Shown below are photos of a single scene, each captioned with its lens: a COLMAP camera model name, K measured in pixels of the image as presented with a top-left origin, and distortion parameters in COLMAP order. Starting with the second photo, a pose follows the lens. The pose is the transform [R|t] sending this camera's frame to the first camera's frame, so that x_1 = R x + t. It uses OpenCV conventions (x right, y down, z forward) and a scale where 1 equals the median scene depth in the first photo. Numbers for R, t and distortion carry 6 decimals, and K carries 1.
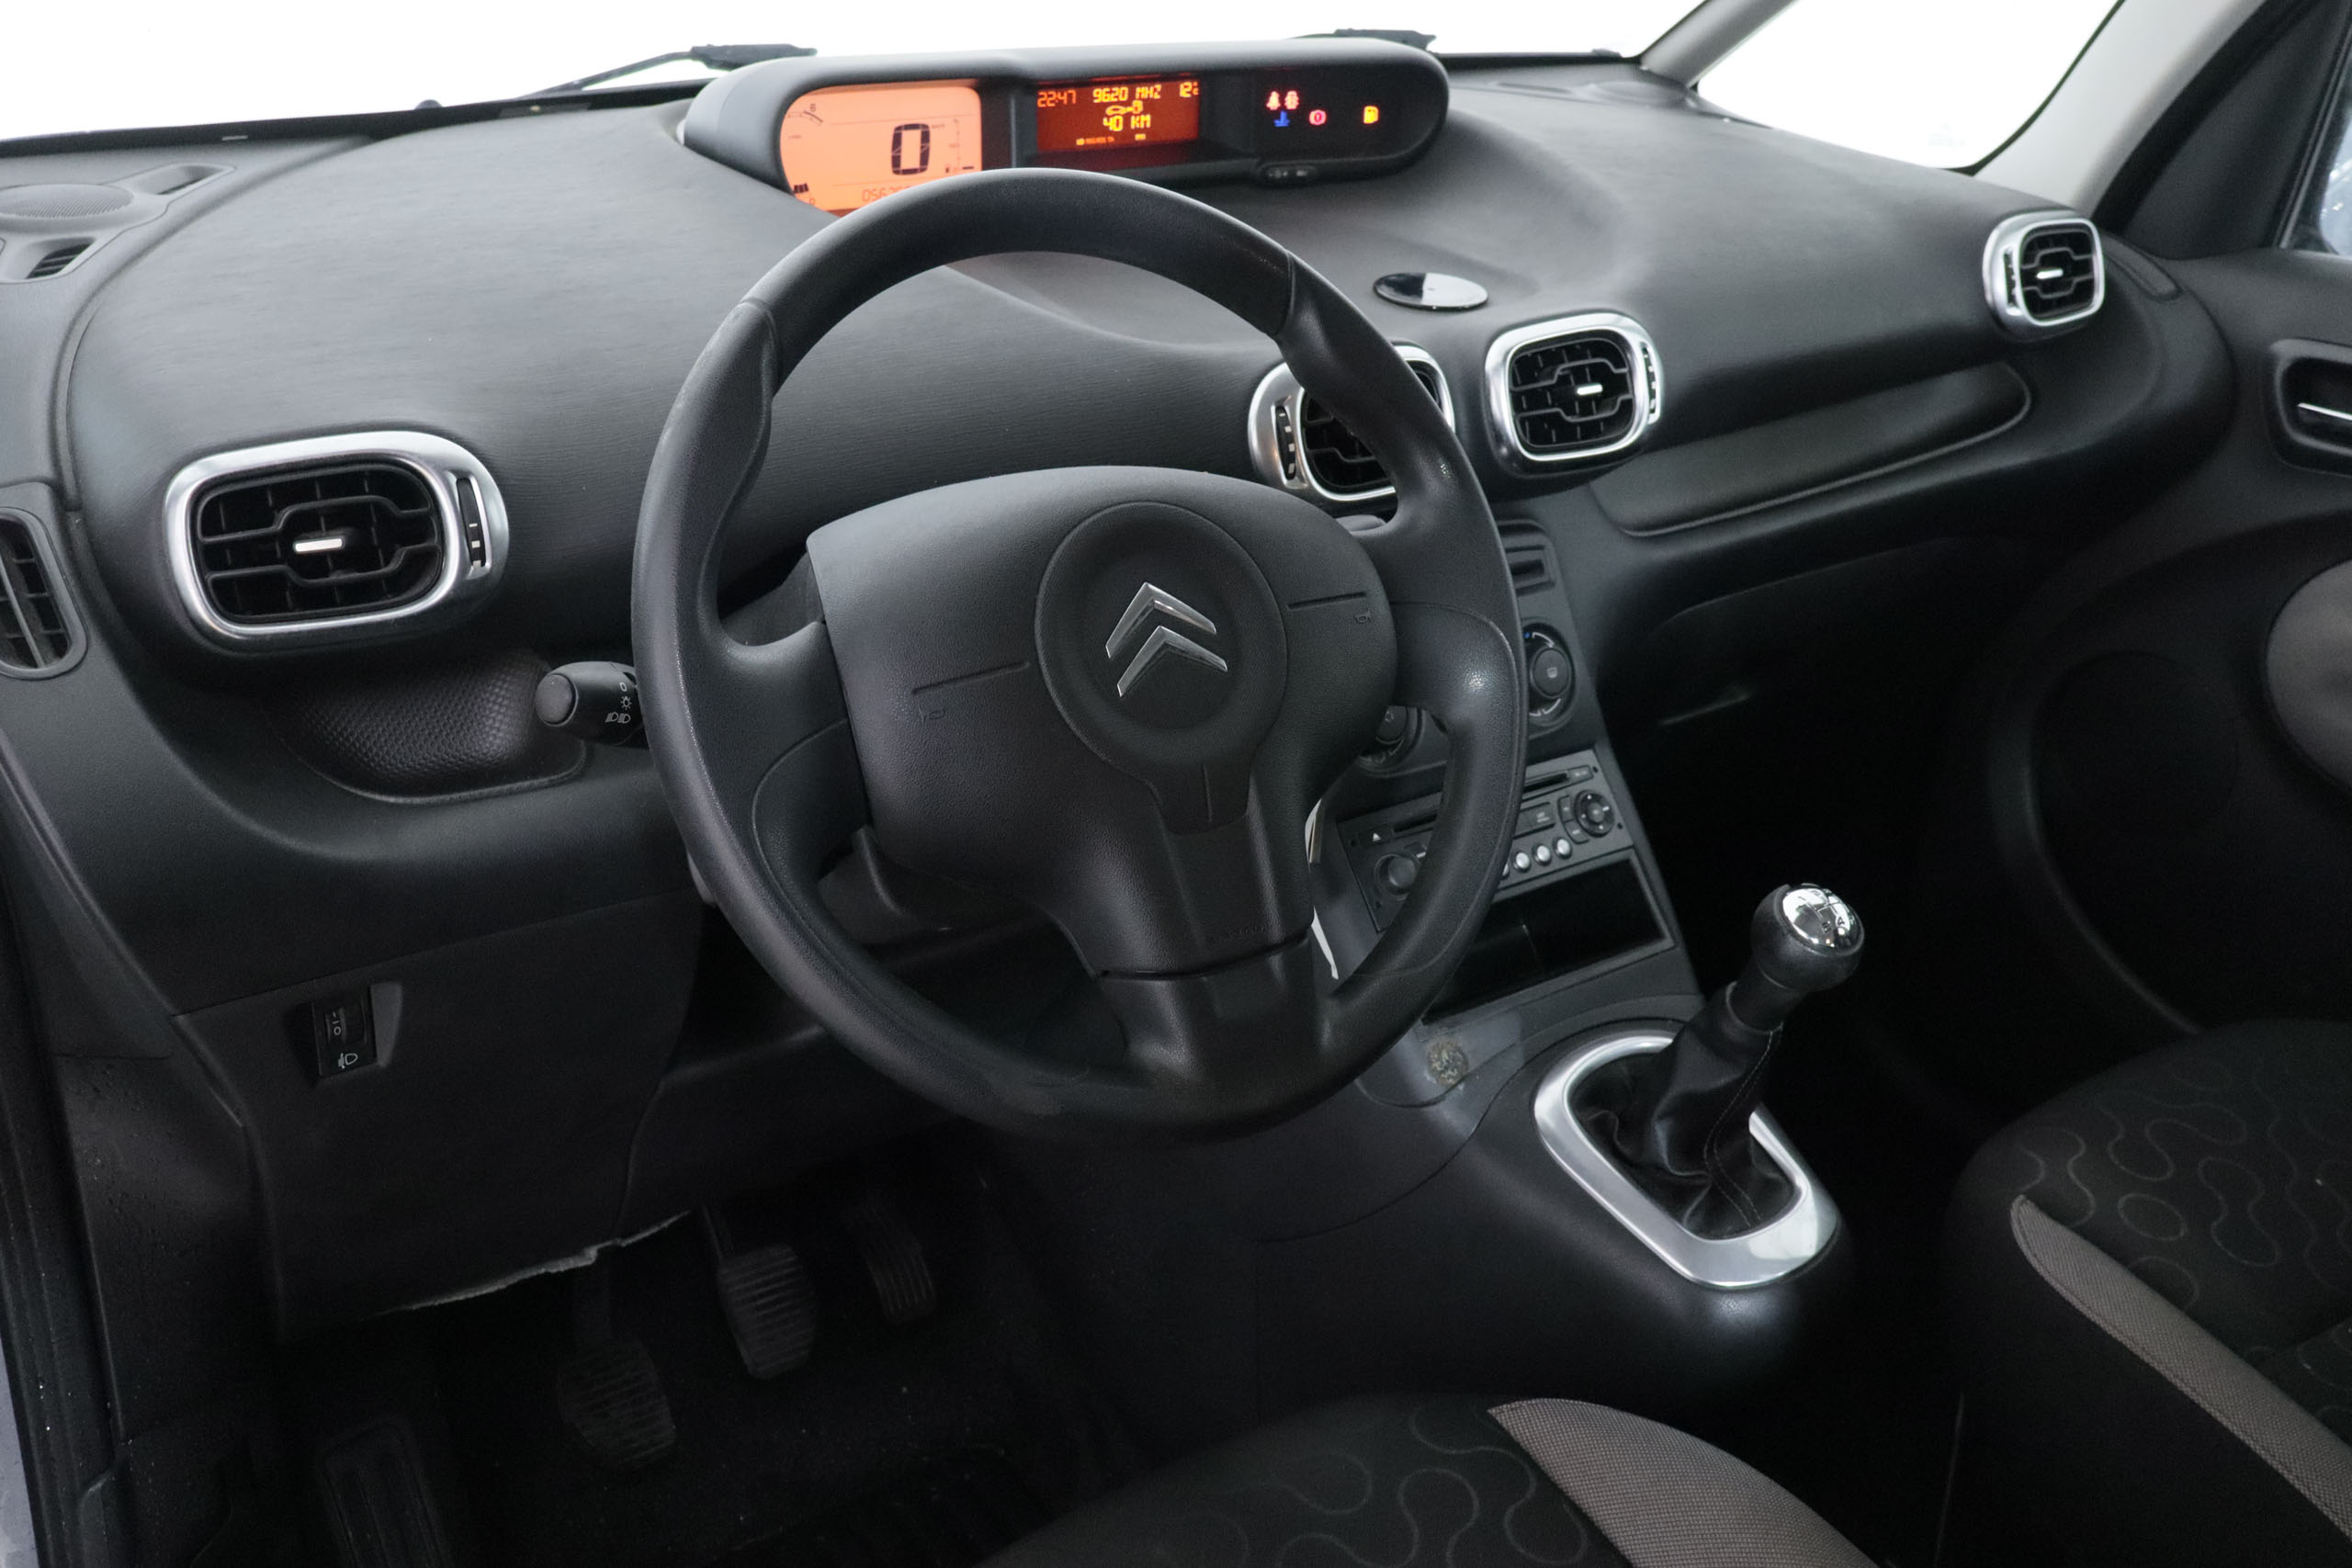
lens RADIAL K [[2196.6, 0, 1174.5], [0, 2196.6, 788.6], [0, 0, 1]] dist [-0.041453, 0.000000]
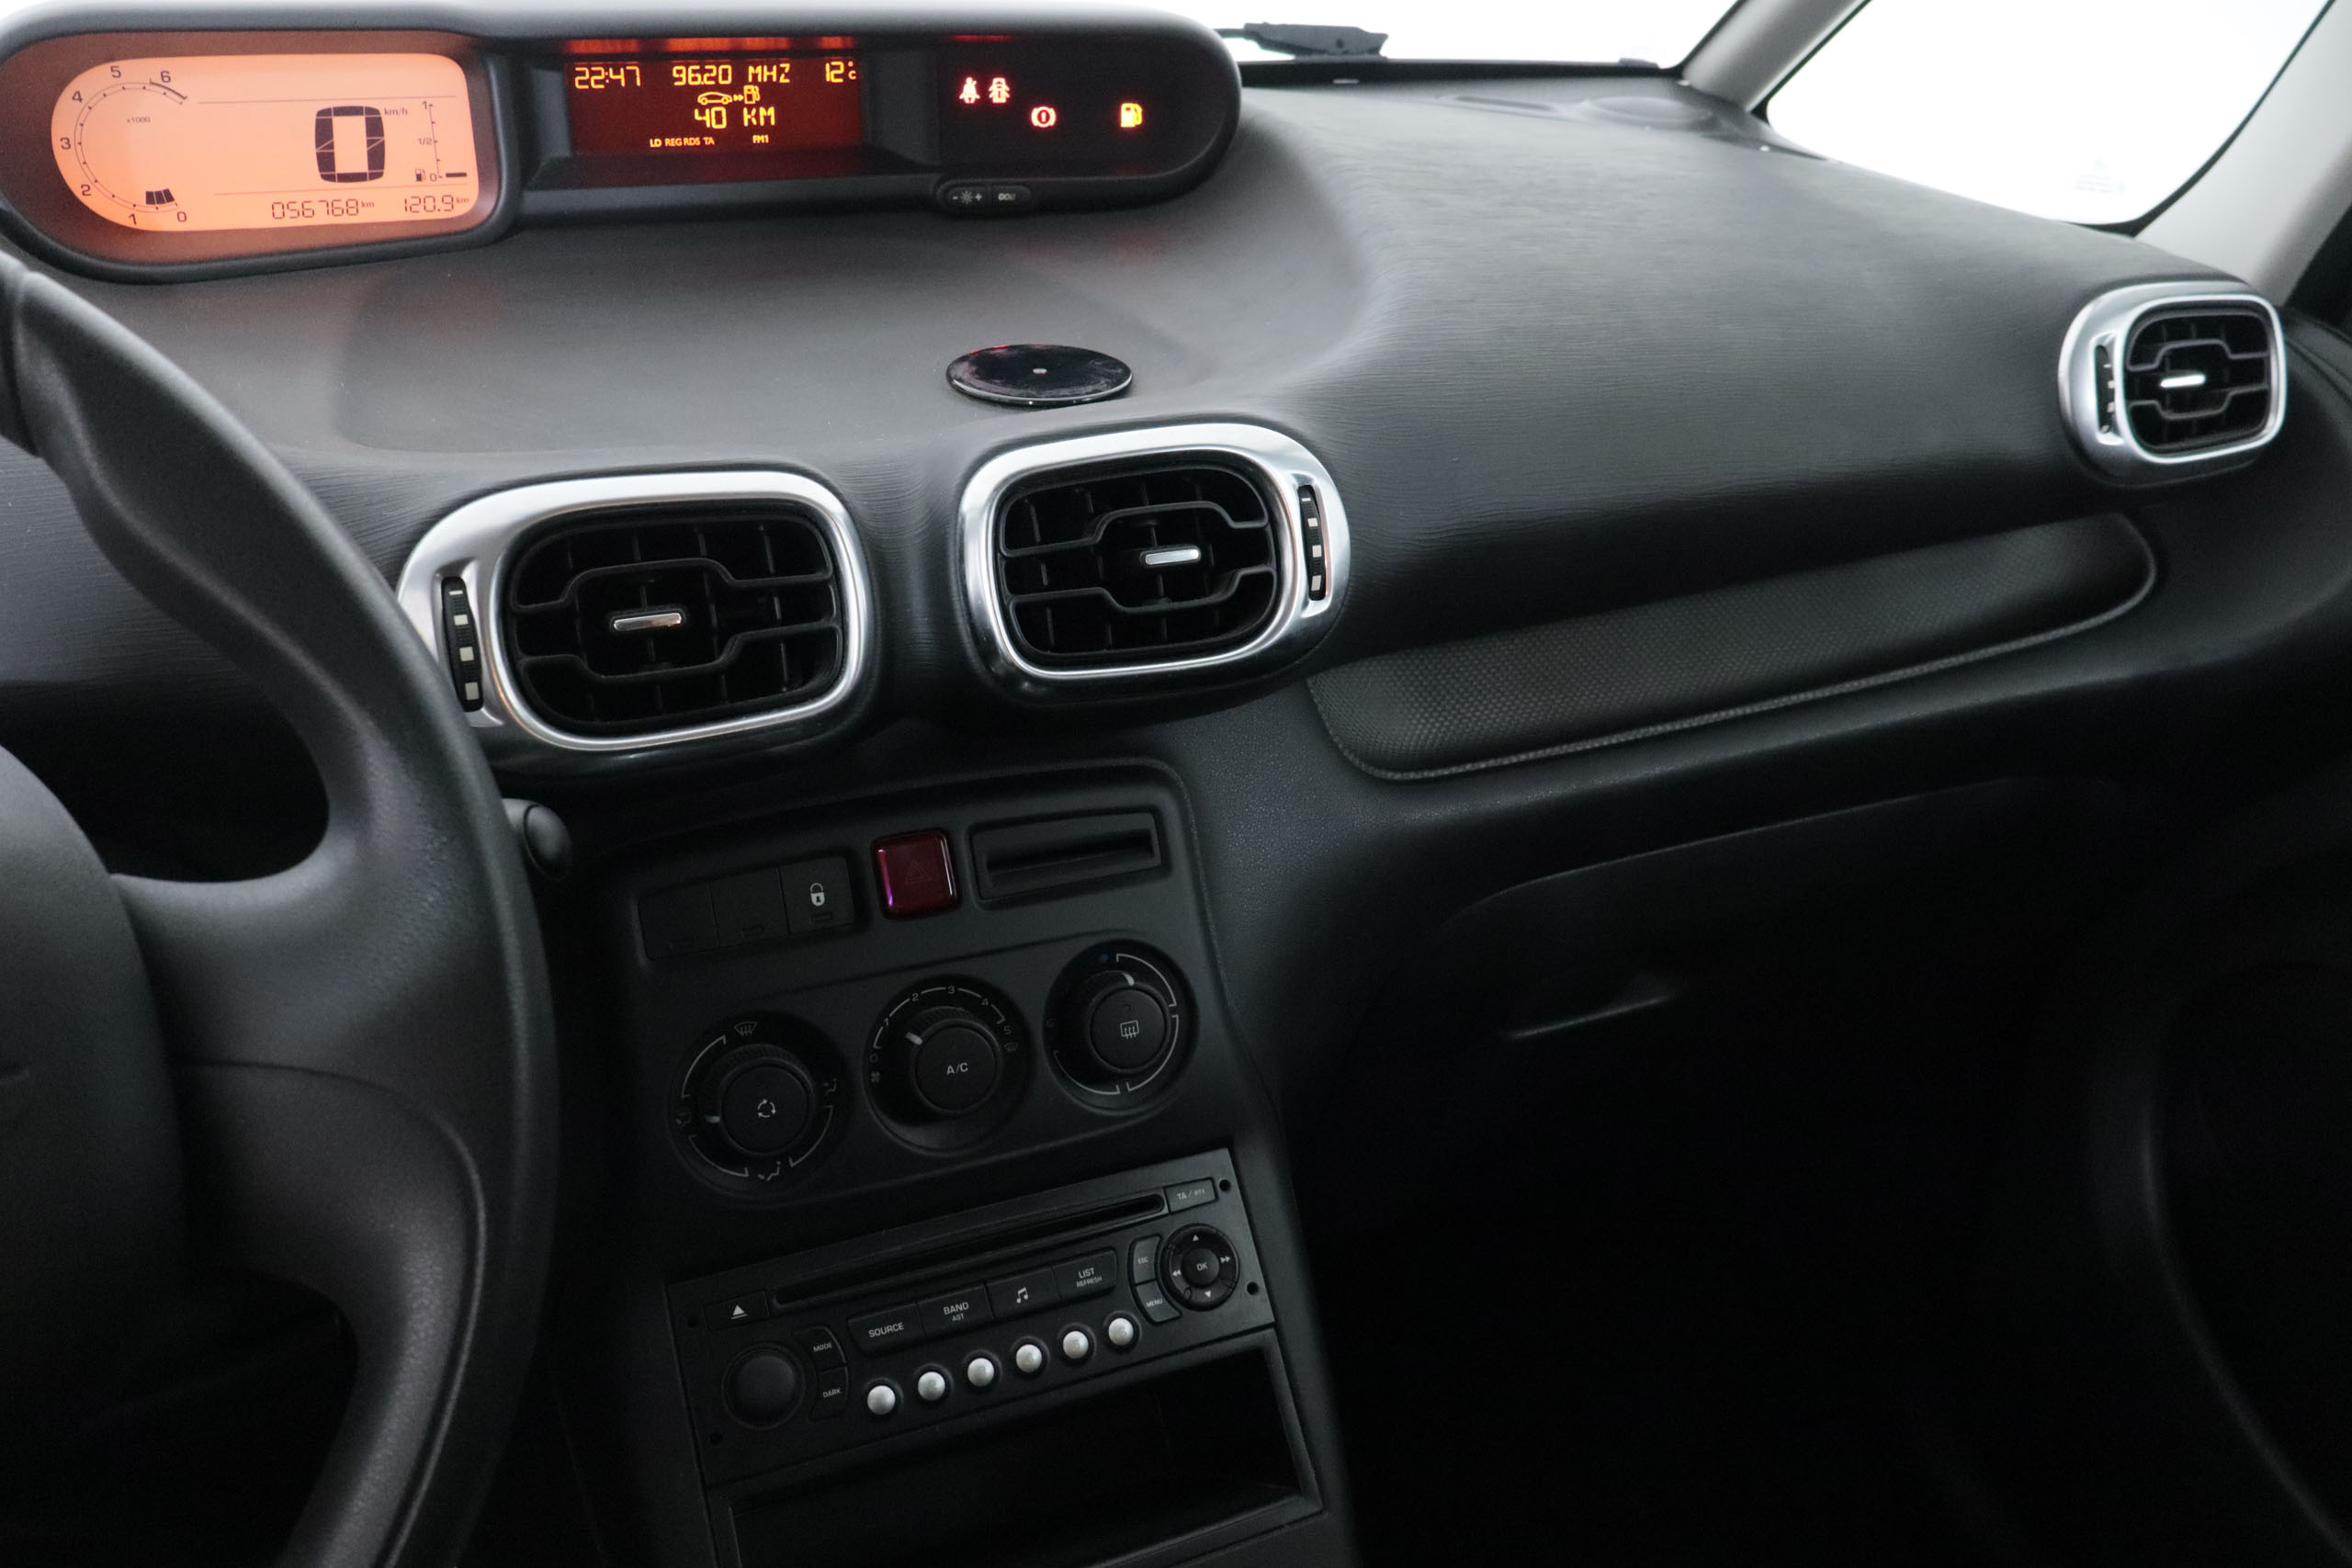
lens RADIAL K [[2060.8, 0, 1177.9], [0, 2060.8, 778.0], [0, 0, 1]] dist [-0.038218, 0.011676]
pose [[0.983103, 0.066951, -0.170370, 0.238268], [-0.071163, 0.997289, -0.018734, -0.096119], [0.168654, 0.030542, 0.985202, 0.398398]]
